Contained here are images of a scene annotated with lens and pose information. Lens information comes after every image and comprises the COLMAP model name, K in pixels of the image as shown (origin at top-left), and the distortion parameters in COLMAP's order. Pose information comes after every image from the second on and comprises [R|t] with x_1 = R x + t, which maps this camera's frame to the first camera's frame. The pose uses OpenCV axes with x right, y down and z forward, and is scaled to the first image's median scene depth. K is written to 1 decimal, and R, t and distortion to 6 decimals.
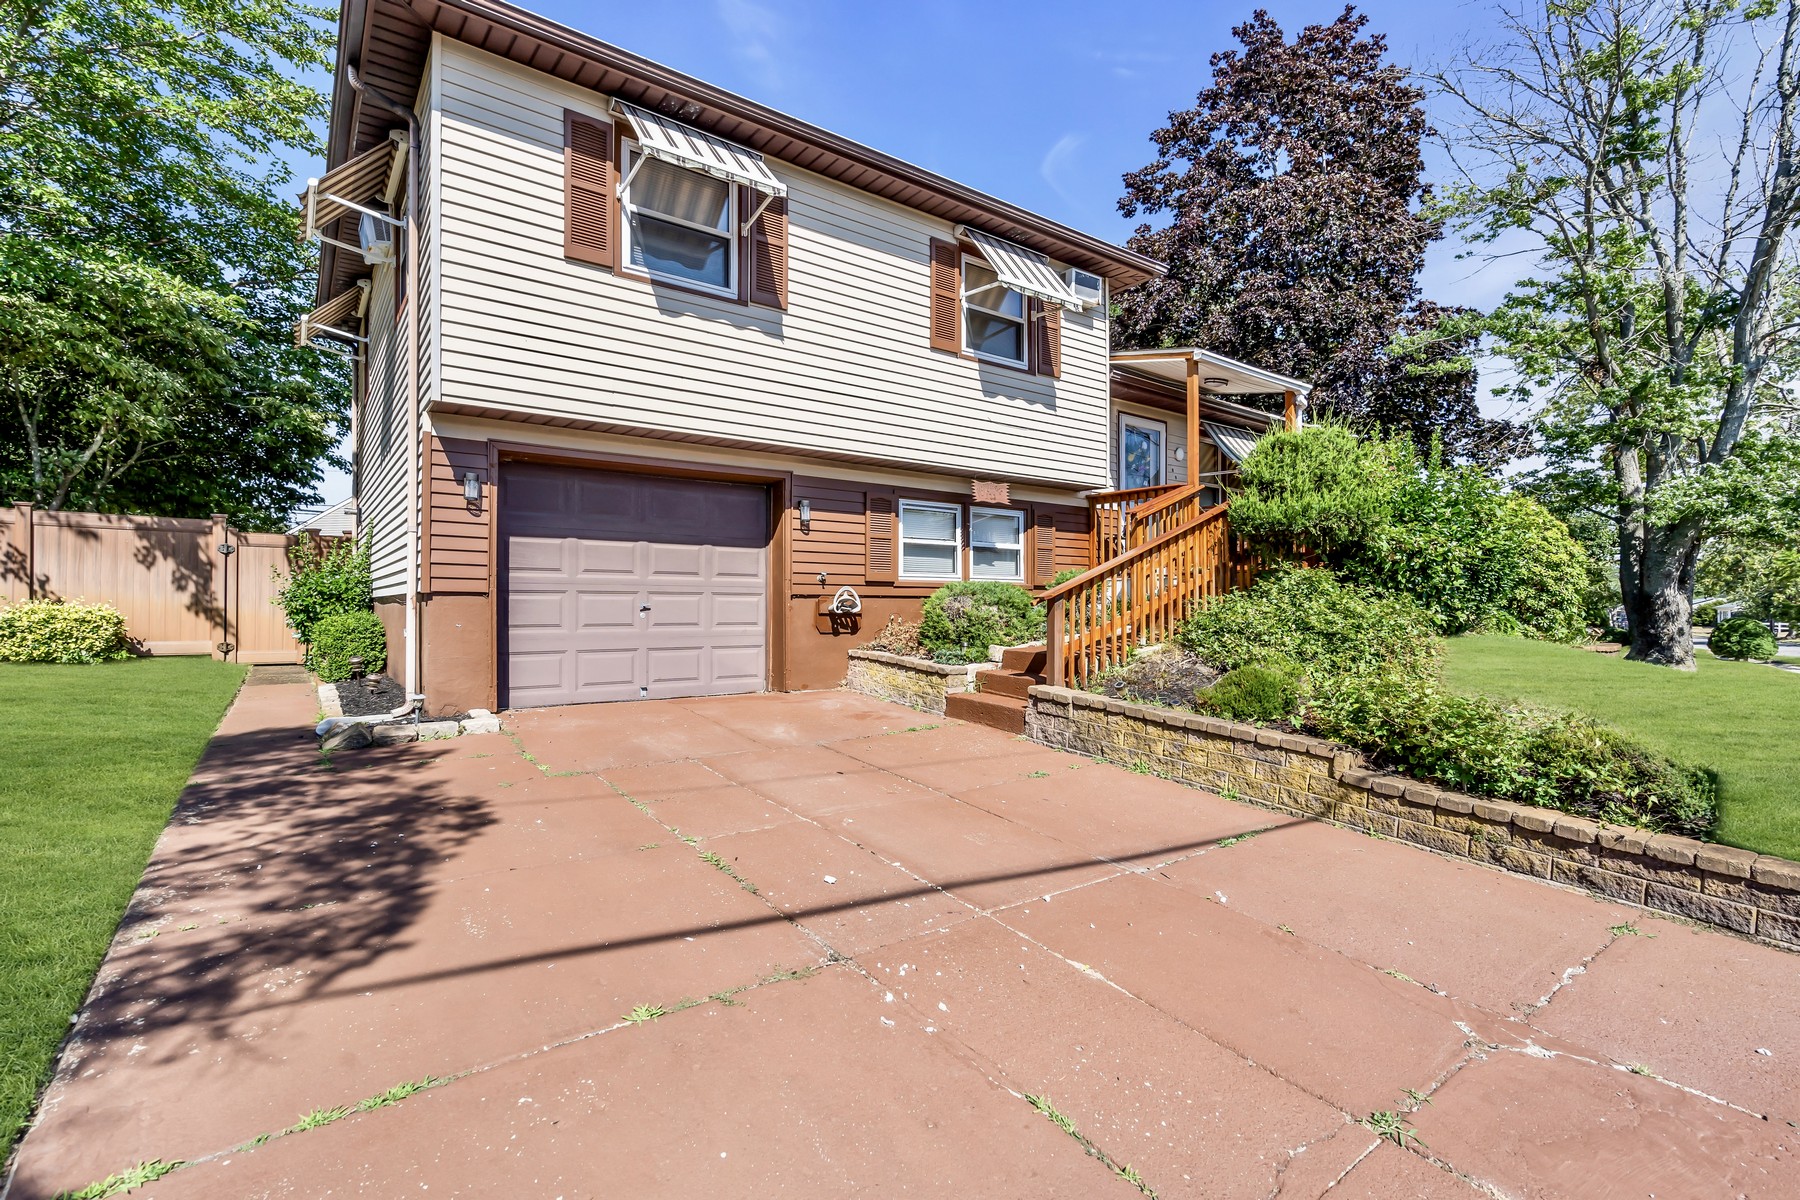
lens RADIAL K [[836.6, 0, 900.0], [0, 836.6, 600.0], [0, 0, 1]] dist [-0.000297, -0.000042]
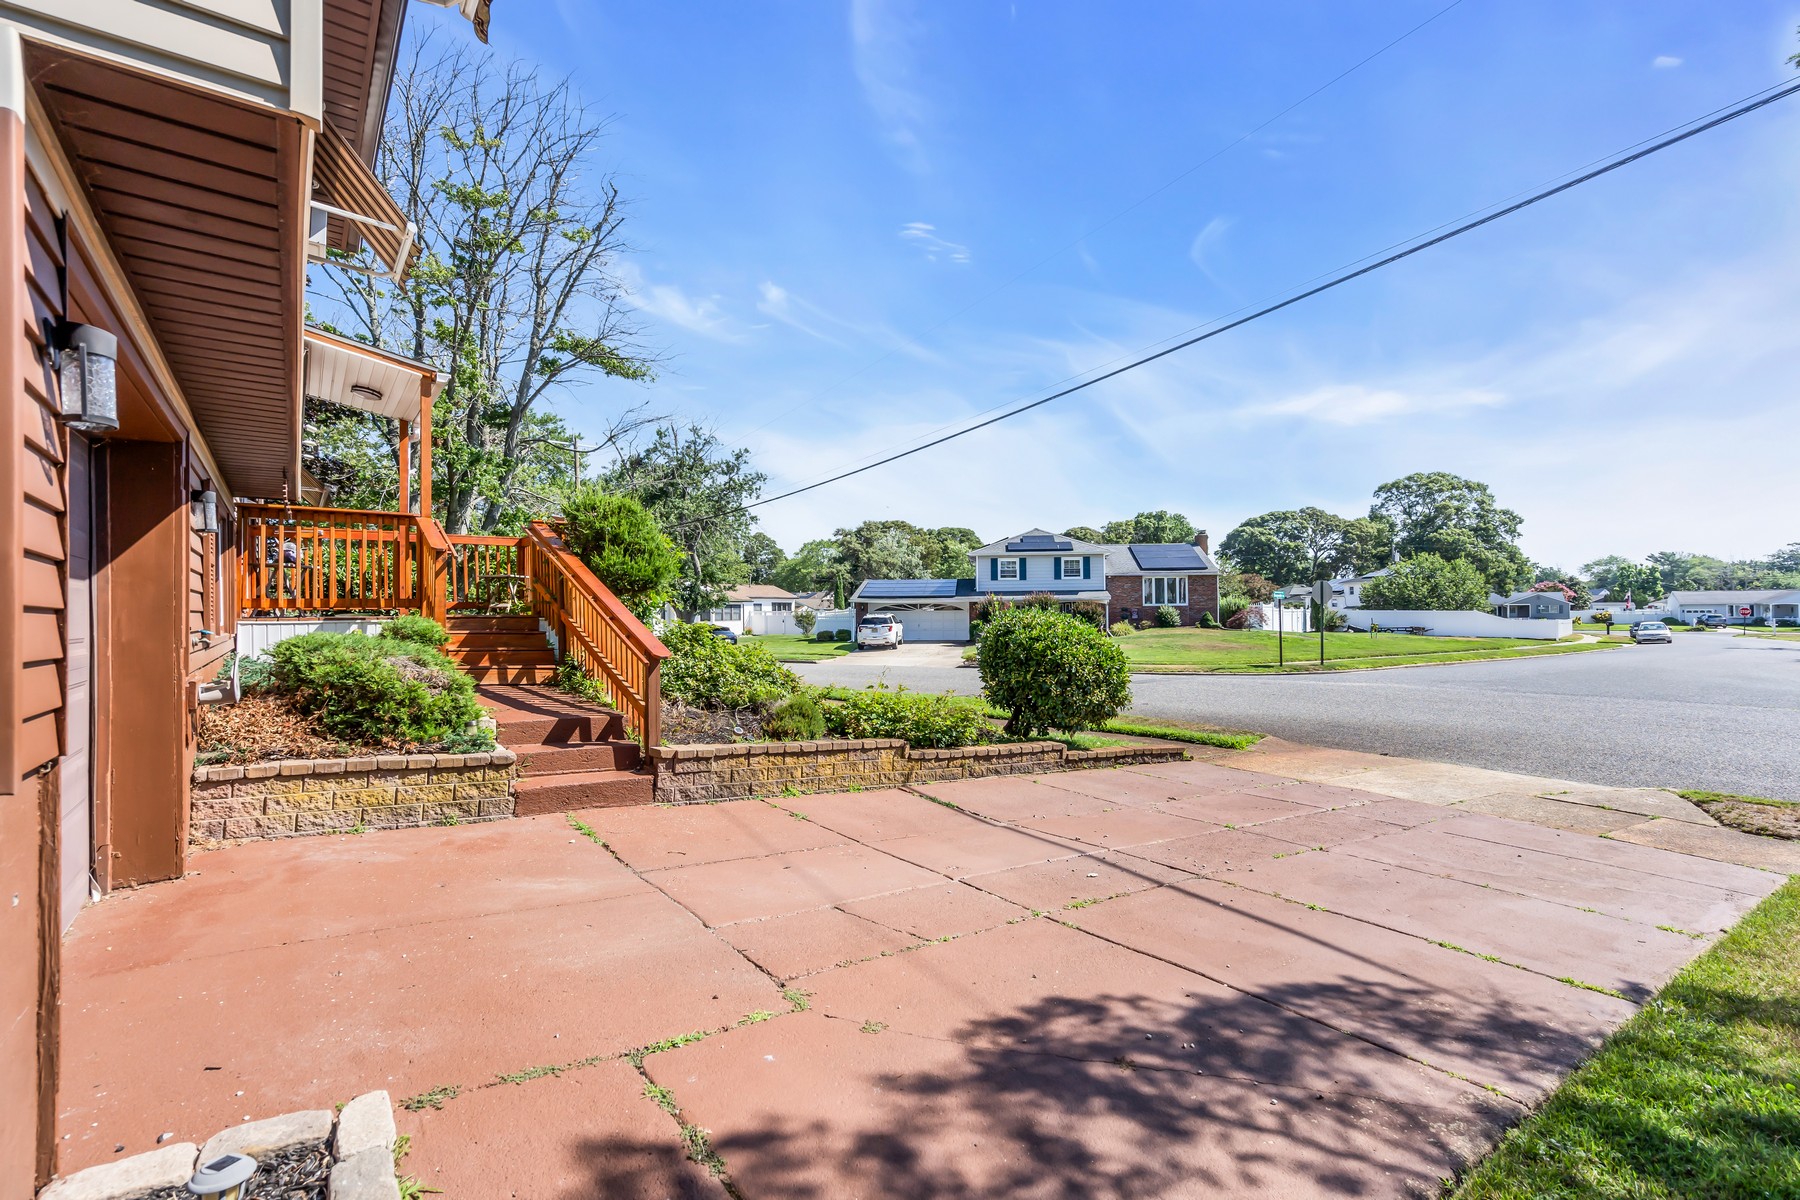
lens RADIAL K [[812.1, 0, 900.0], [0, 812.1, 600.0], [0, 0, 1]] dist [0.000856, 0.000094]
pose [[-0.006436, 0.008239, 0.999945, -1.543825], [-0.001304, 0.999965, -0.008248, -0.124232], [-0.999978, -0.001357, -0.006425, 1.428754]]
